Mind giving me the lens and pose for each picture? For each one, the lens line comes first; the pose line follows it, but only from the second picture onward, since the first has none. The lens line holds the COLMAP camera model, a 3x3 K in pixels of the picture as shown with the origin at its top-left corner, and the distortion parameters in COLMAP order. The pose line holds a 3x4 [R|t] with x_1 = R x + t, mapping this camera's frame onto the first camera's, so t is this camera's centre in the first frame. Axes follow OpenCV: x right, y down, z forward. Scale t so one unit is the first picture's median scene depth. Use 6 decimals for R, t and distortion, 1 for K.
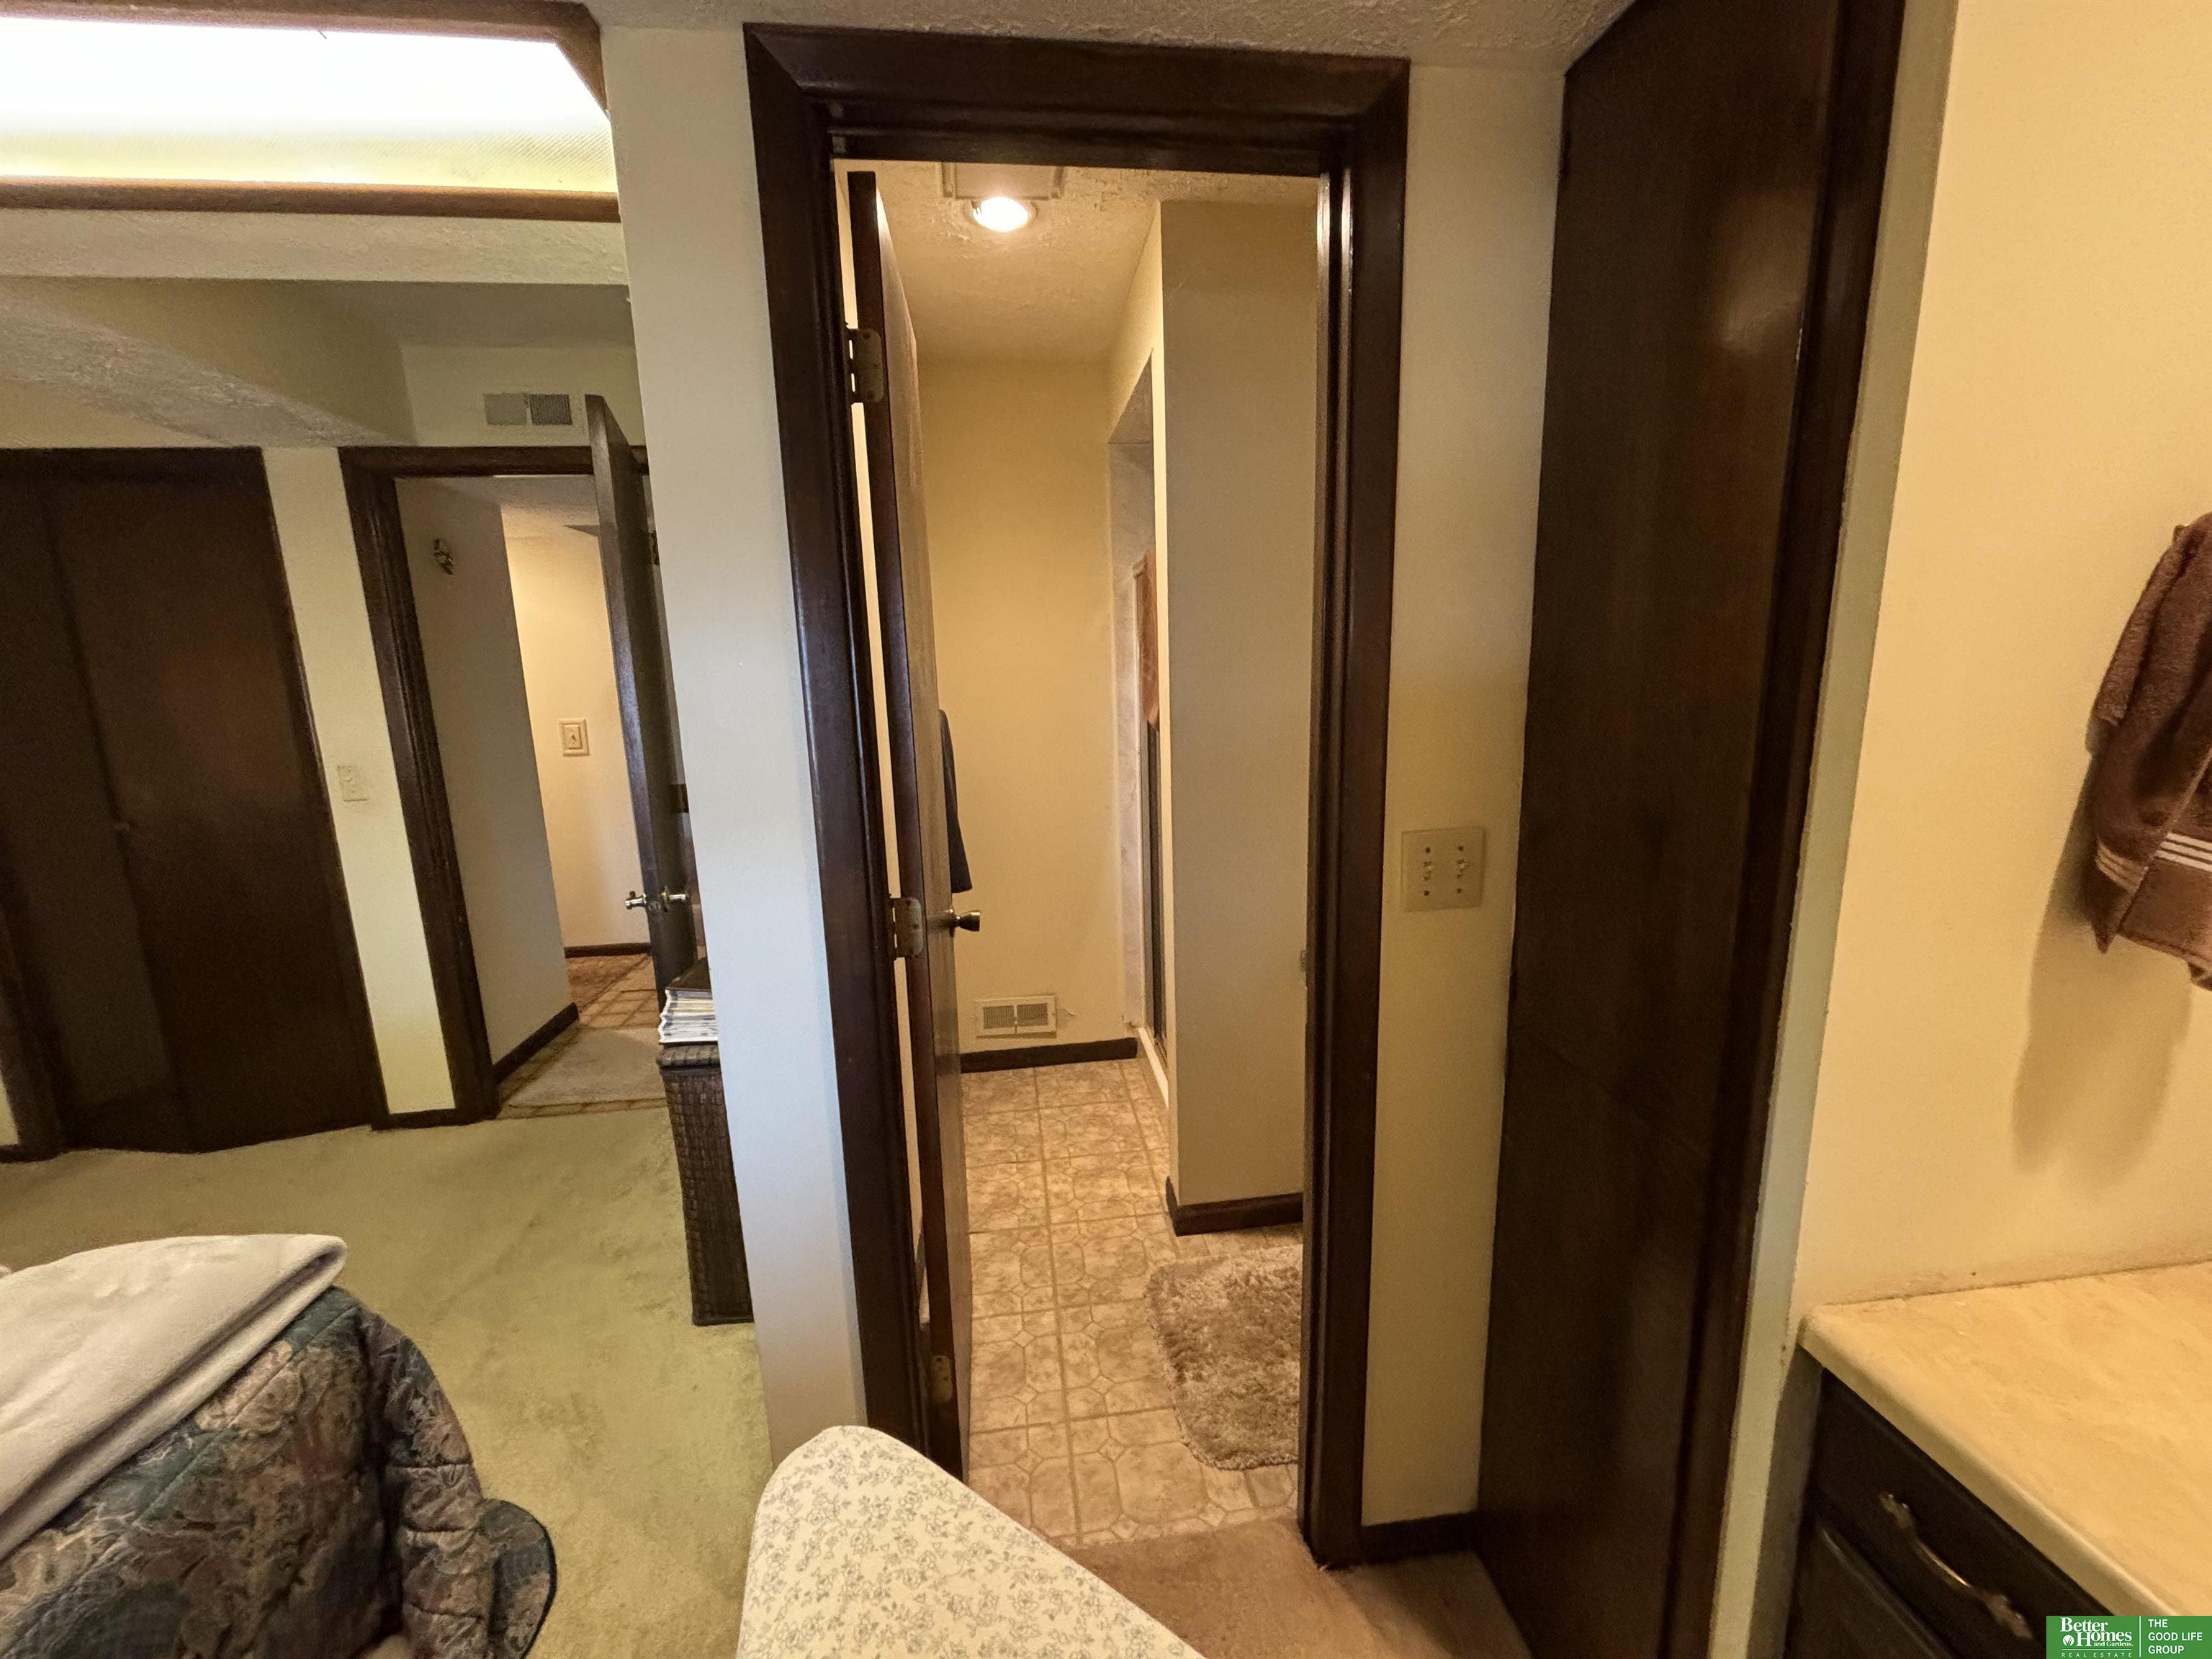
lens RADIAL K [[883.3, 0, 1106.0], [0, 883.3, 829.5], [0, 0, 1]] dist [0.000054, -0.000155]
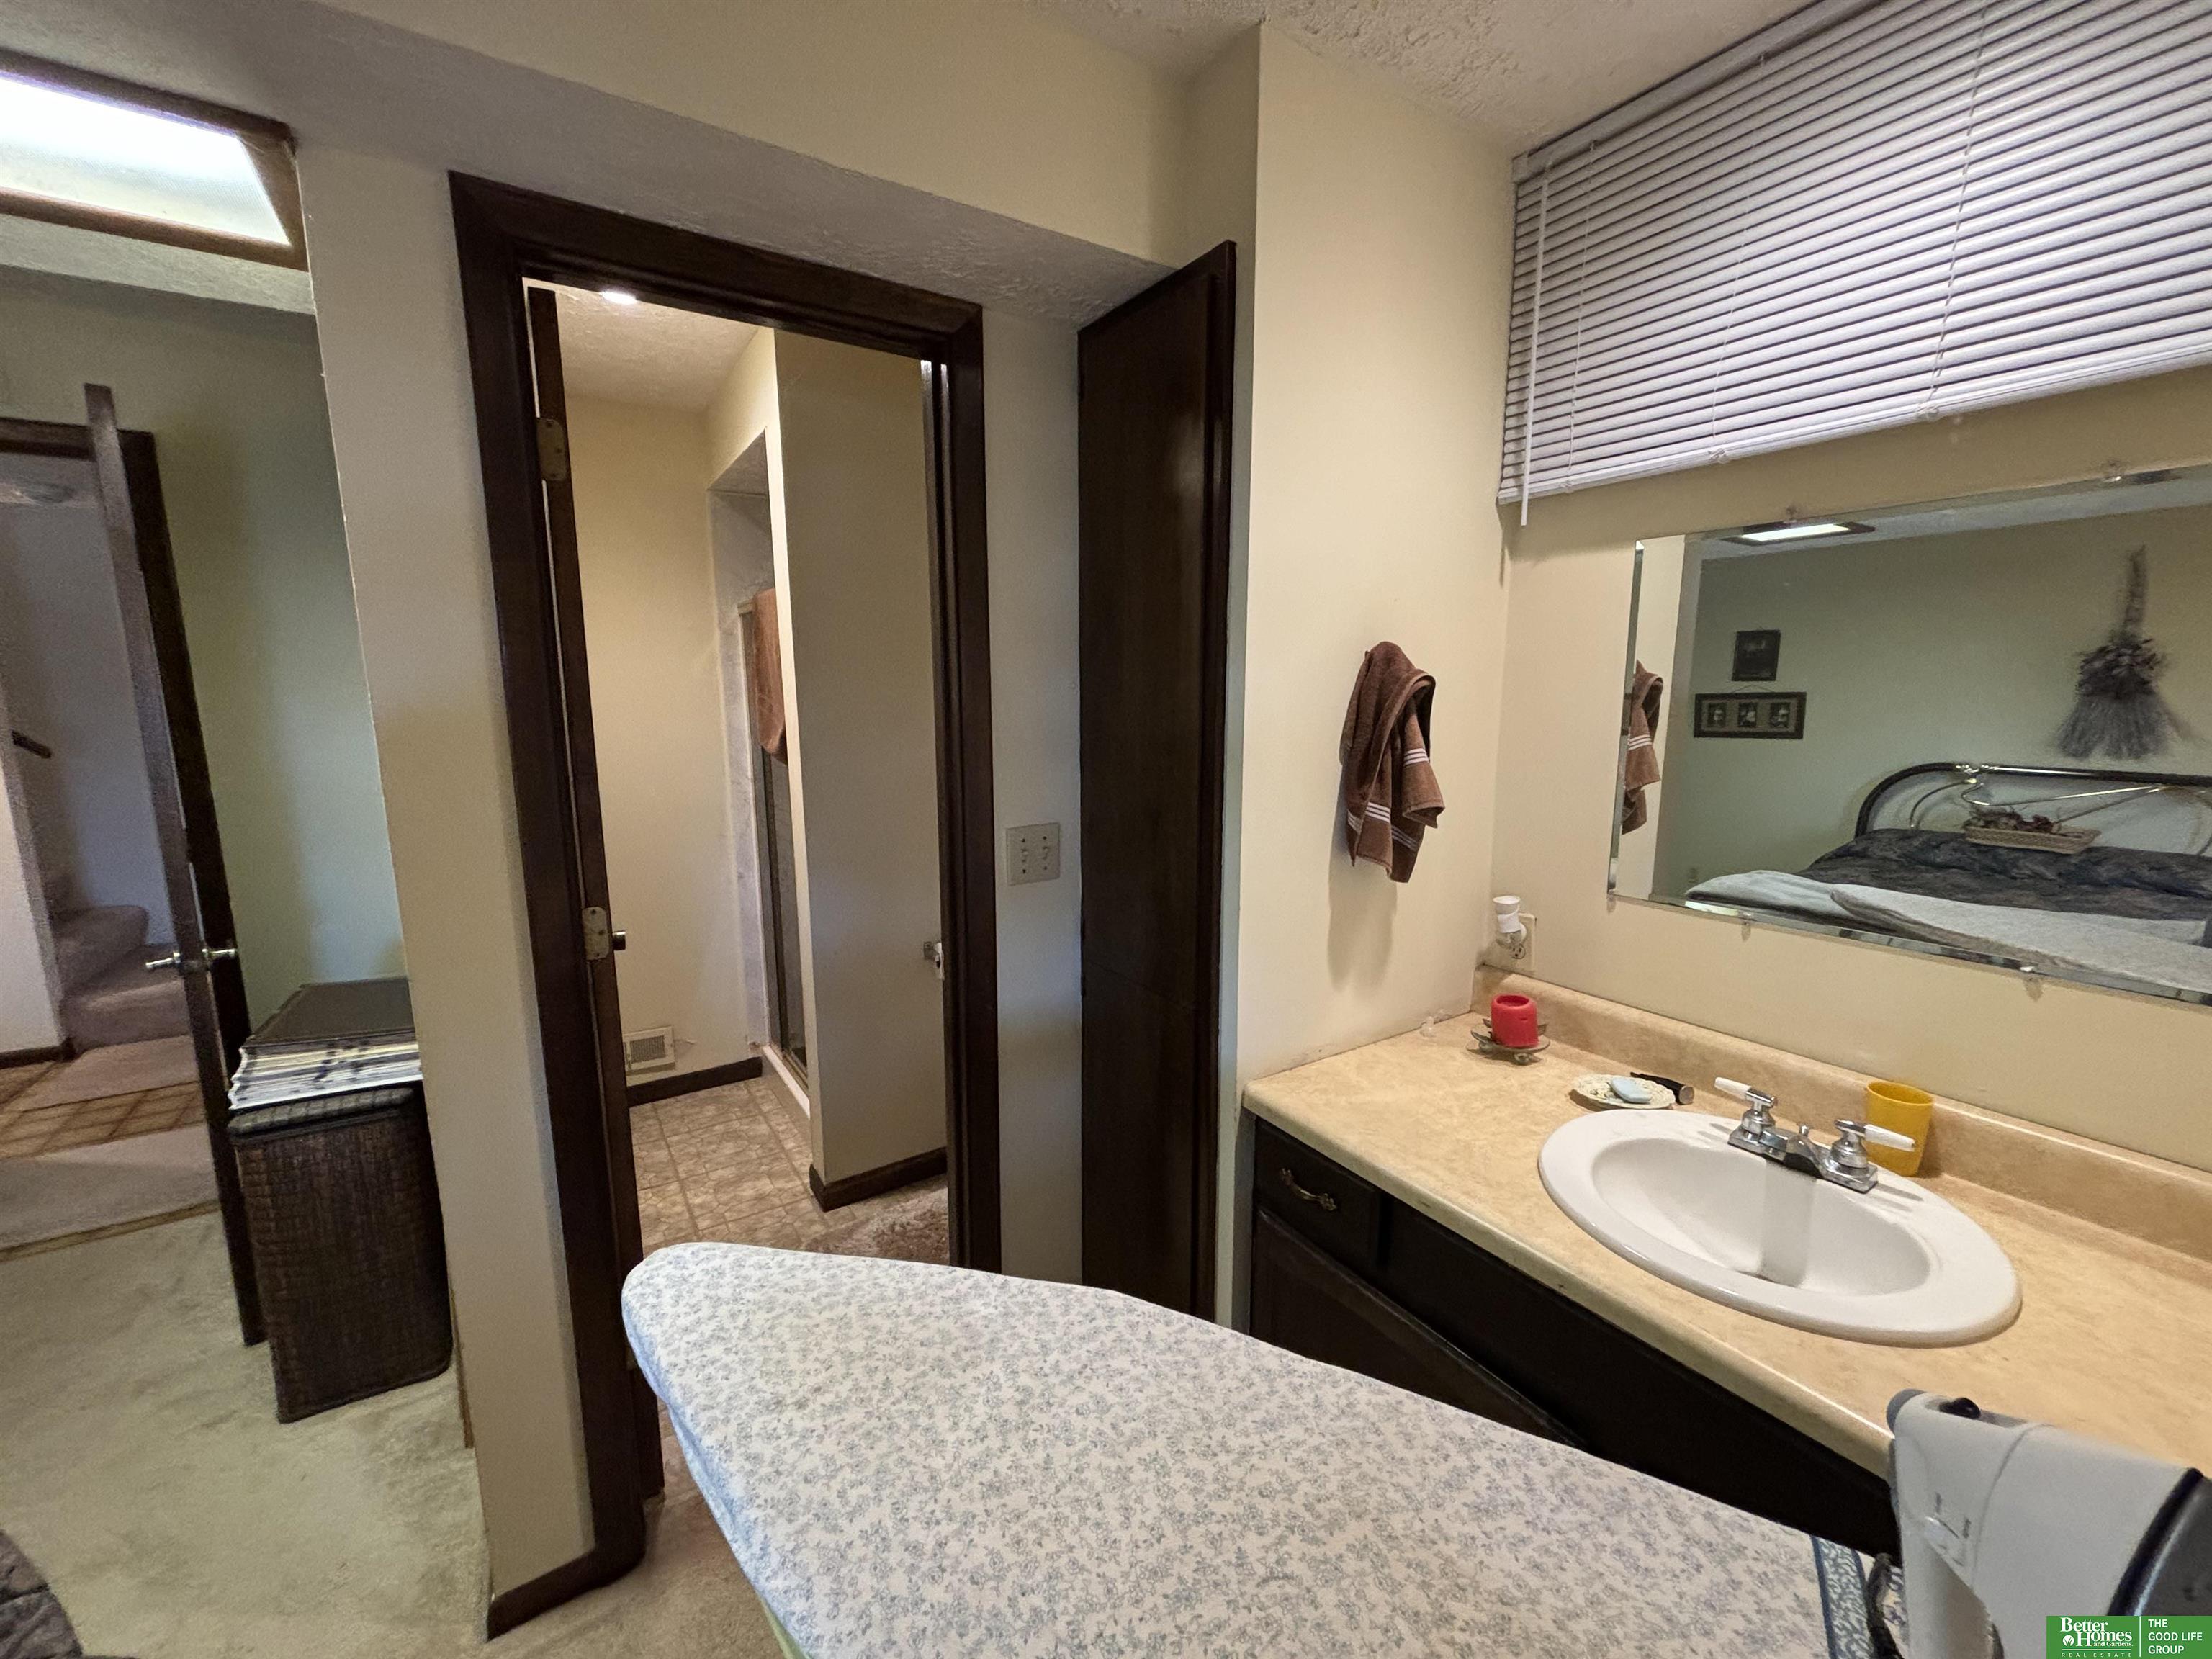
lens RADIAL K [[889.6, 0, 1106.9], [0, 889.6, 826.8], [0, 0, 1]] dist [-0.004742, -0.000513]
pose [[0.893875, -0.042167, 0.446329, -0.096549], [0.059297, 0.997940, -0.024475, 0.028429], [-0.444378, 0.048343, 0.894534, -0.216630]]
